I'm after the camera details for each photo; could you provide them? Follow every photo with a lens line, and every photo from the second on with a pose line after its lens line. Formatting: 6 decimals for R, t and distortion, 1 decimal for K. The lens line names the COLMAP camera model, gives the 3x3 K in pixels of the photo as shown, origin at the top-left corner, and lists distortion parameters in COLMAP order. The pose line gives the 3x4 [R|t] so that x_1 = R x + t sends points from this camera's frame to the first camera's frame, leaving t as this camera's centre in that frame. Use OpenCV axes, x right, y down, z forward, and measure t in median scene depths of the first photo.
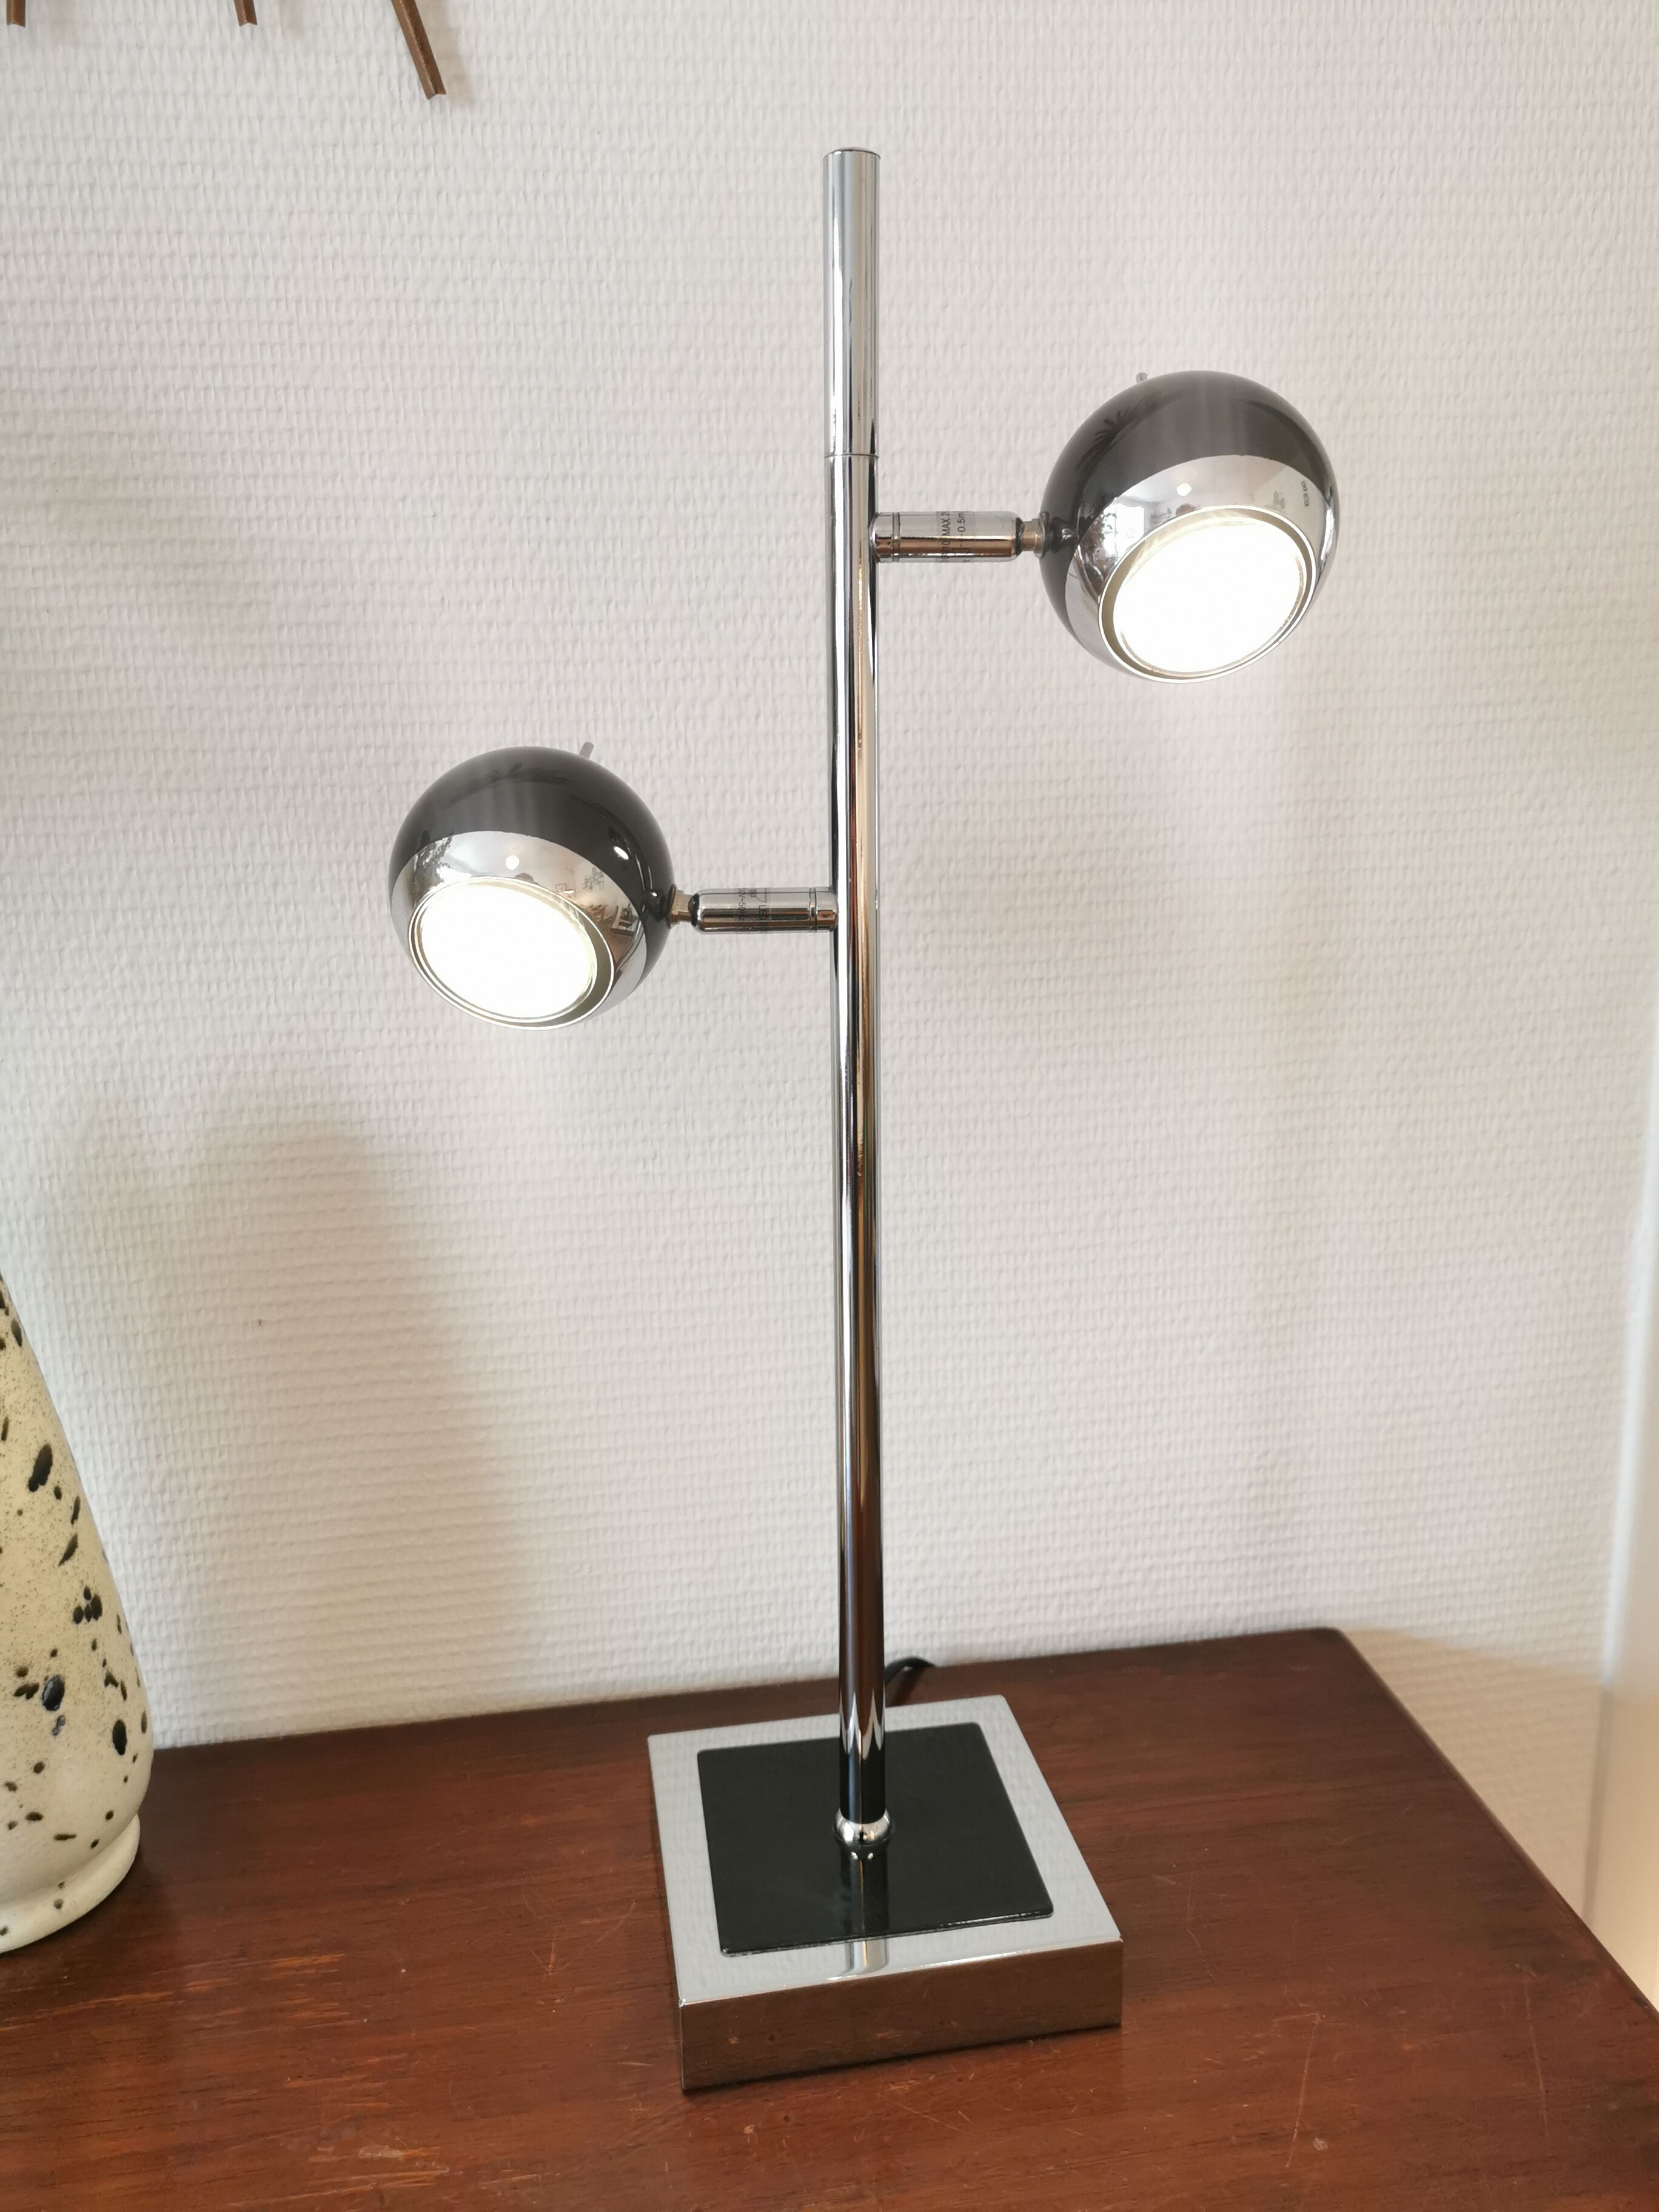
lens RADIAL K [[1773.8, 0, 850.9], [0, 1773.8, 1110.8], [0, 0, 1]] dist [0.047024, -0.068402]
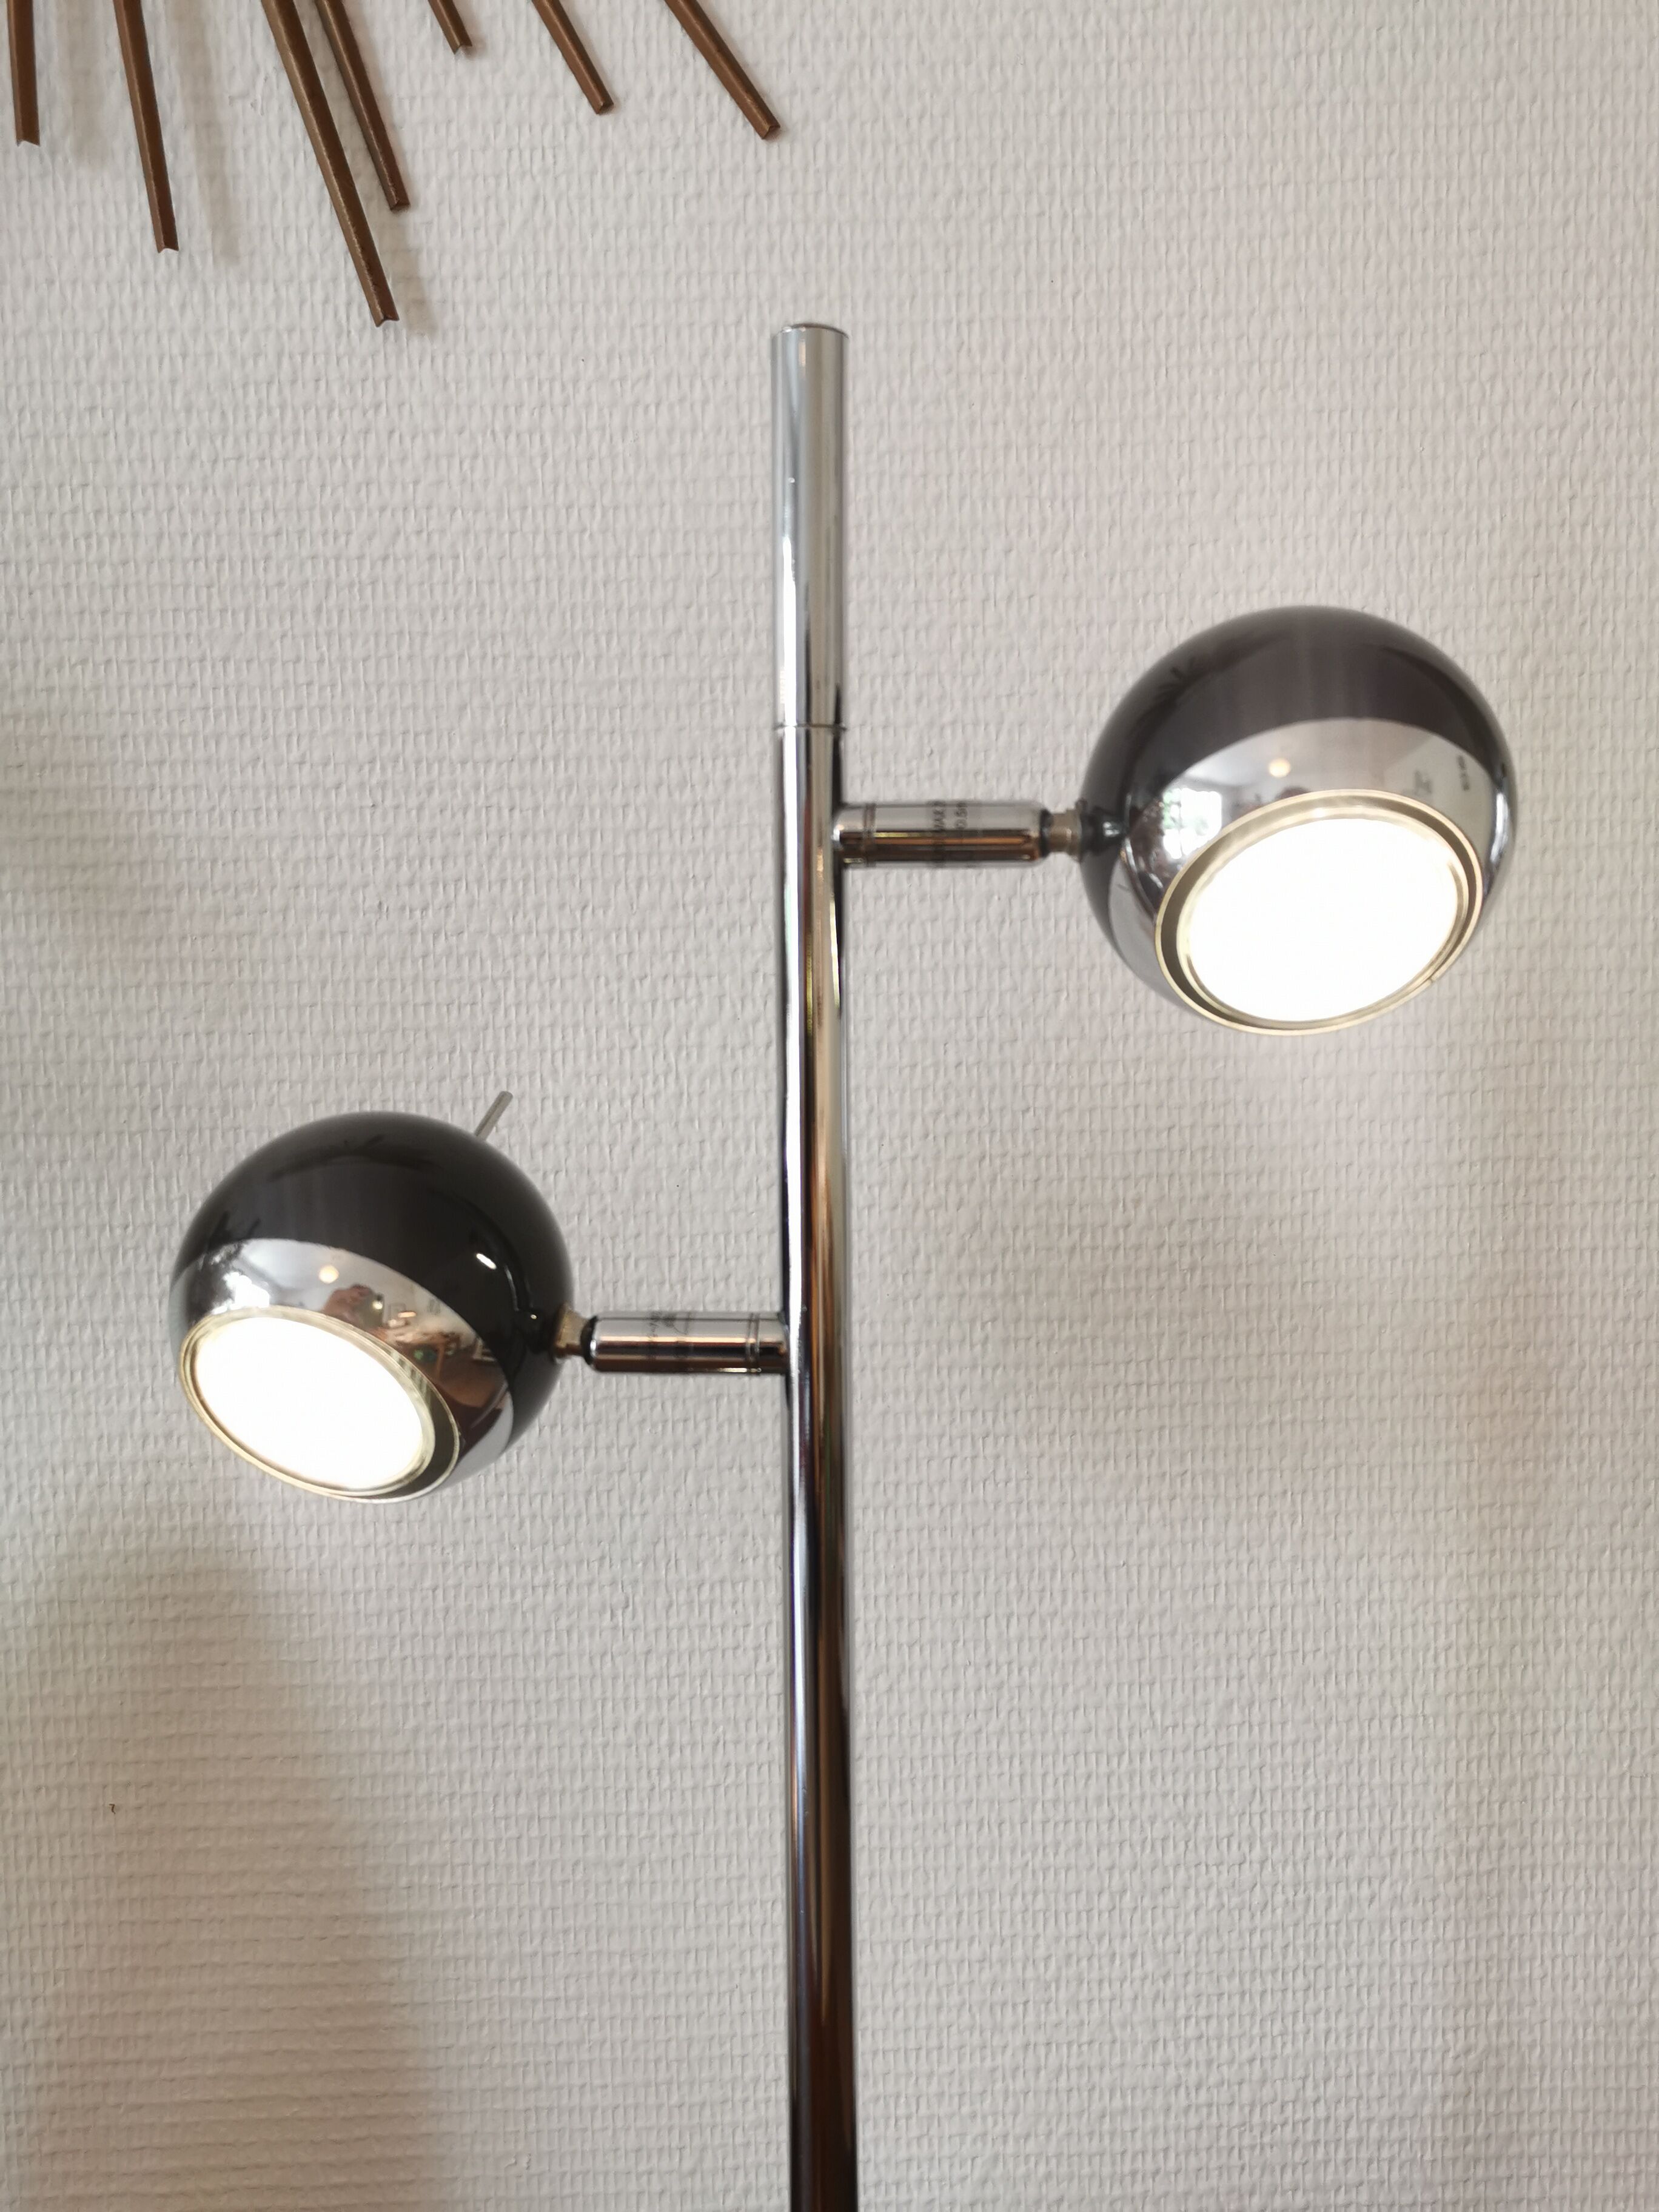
lens RADIAL K [[1773.8, 0, 853.1], [0, 1773.8, 1090.4], [0, 0, 1]] dist [0.047024, -0.068402]
pose [[0.992367, 0.012465, -0.122692, 0.082703], [-0.031129, 0.987981, -0.151406, -0.085103], [0.119330, 0.154069, 0.980828, 0.237641]]
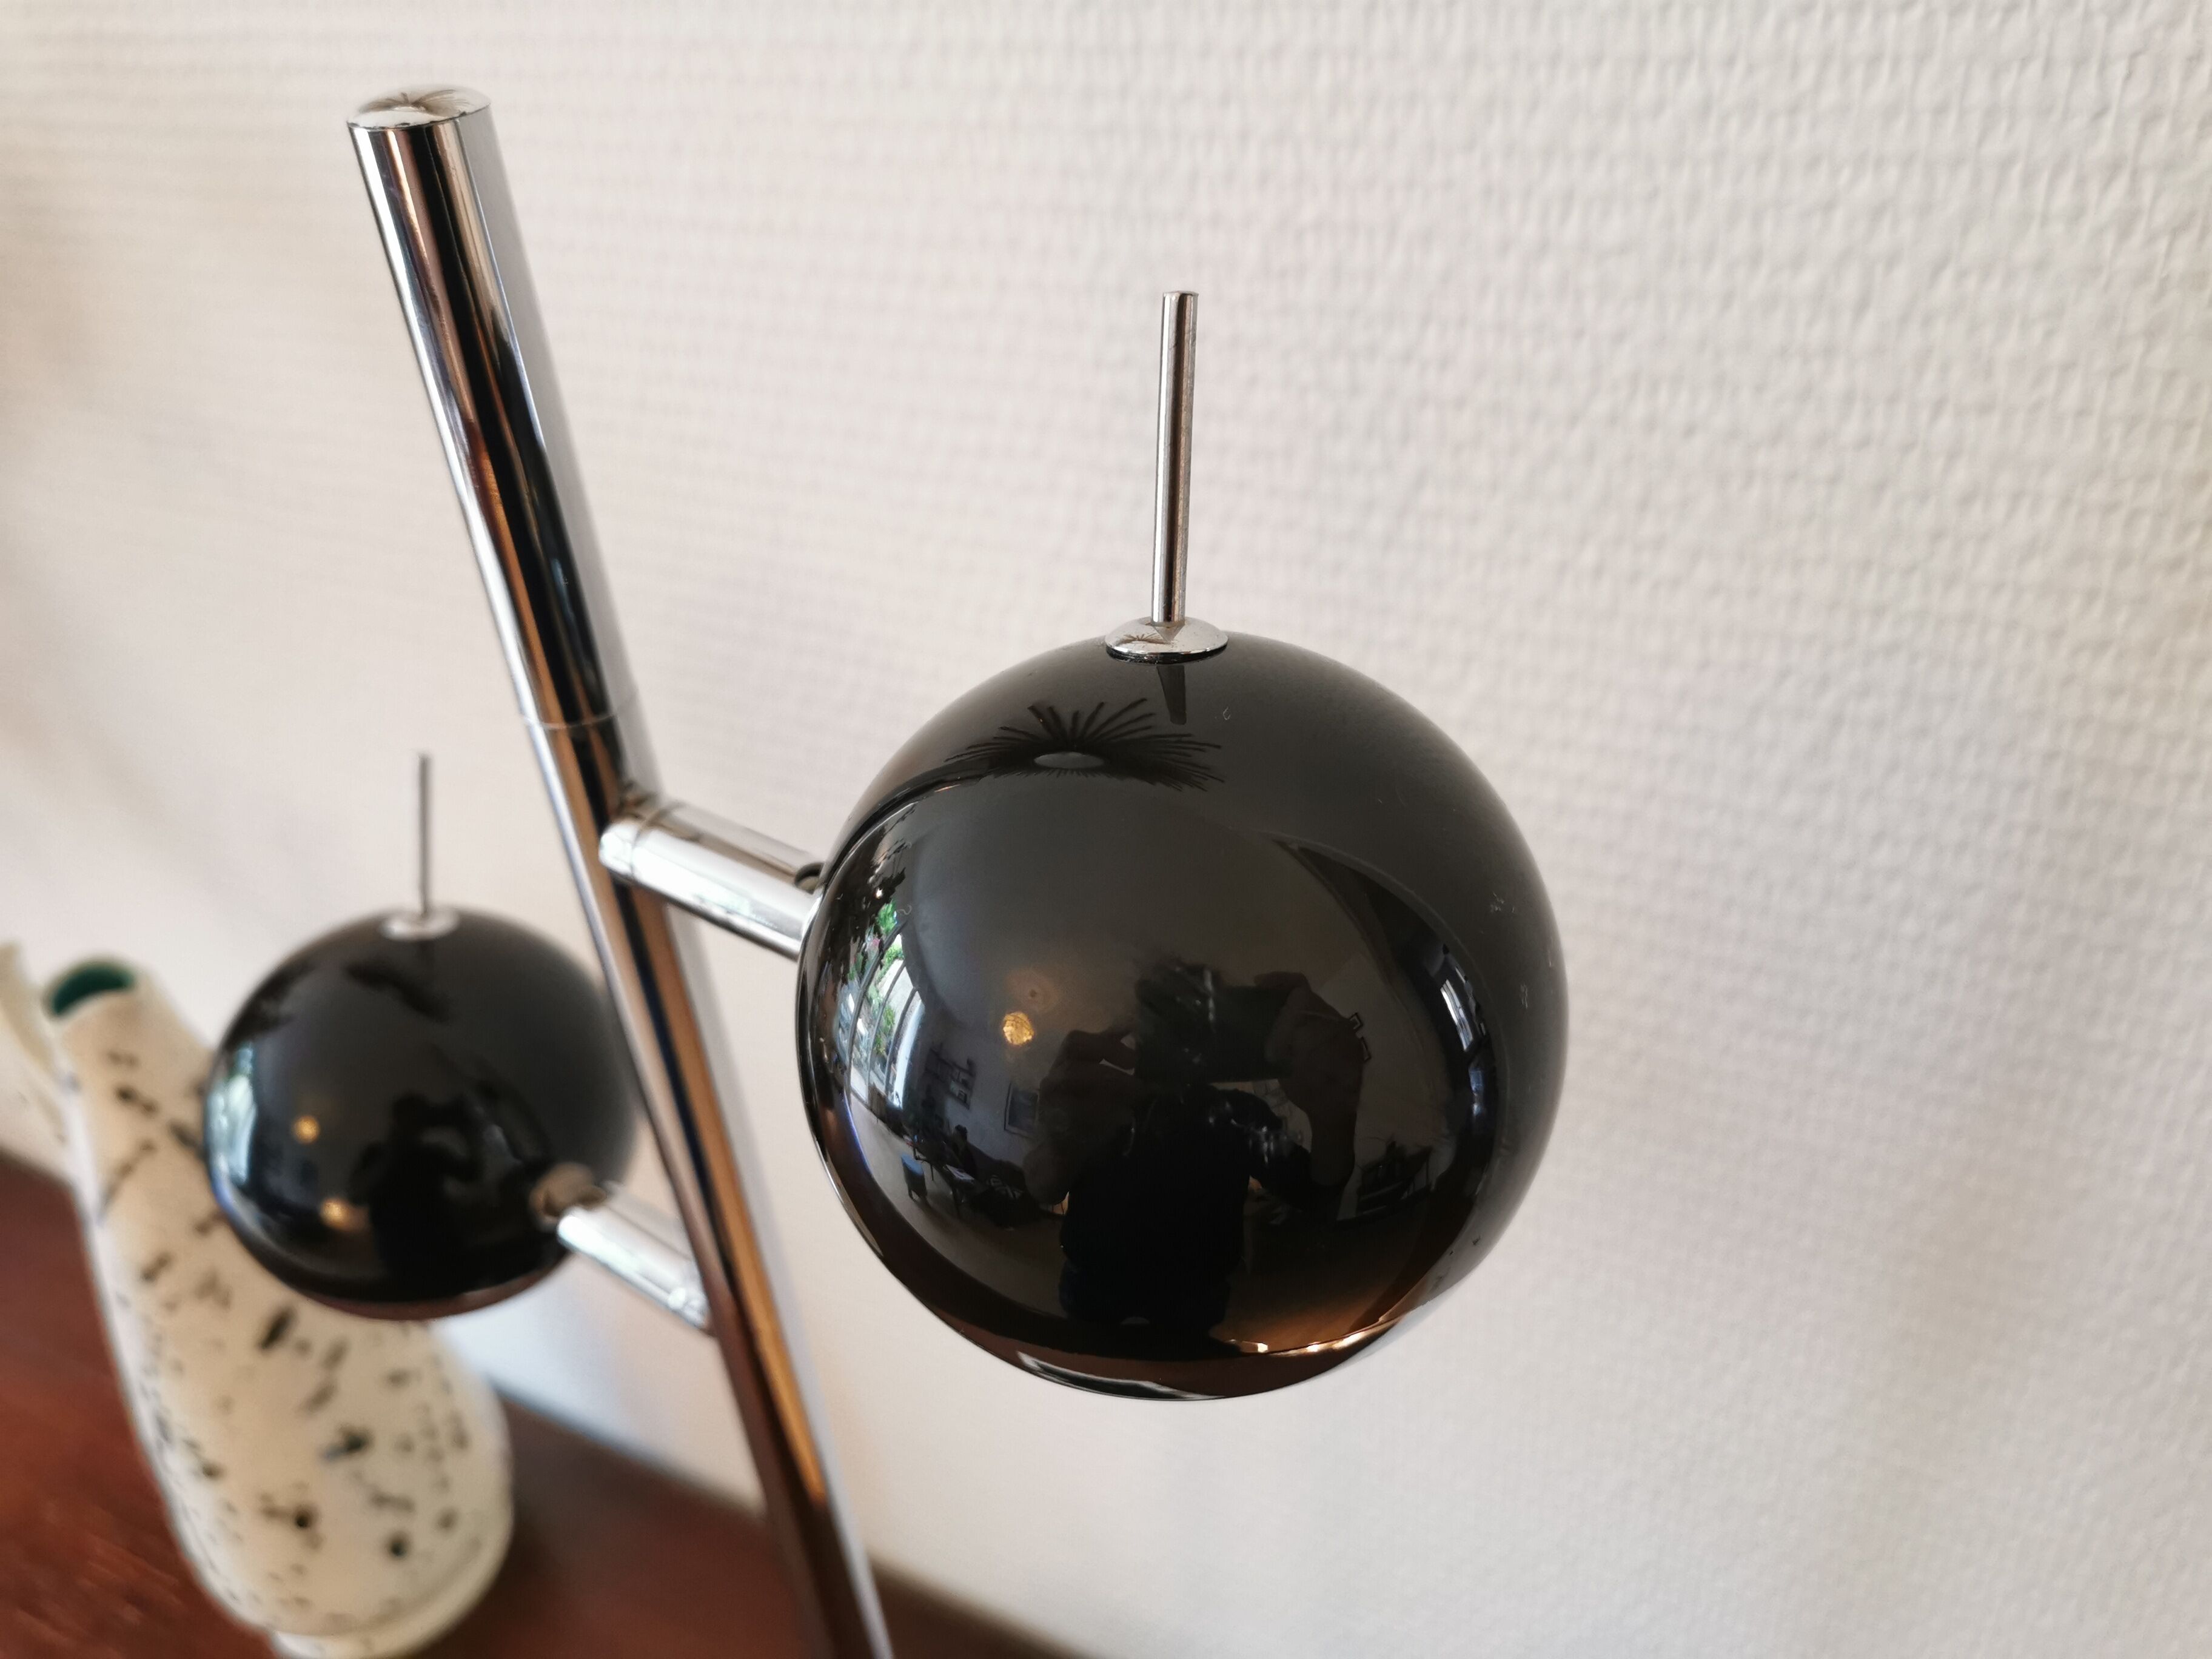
lens RADIAL K [[1808.0, 0, 1104.8], [0, 1808.0, 835.3], [0, 0, 1]] dist [-0.007749, -0.014494]
pose [[0.792357, 0.305670, -0.527955, 0.281956], [-0.079090, 0.909584, 0.407924, -0.409997], [0.604909, -0.281465, 0.744891, 0.561157]]
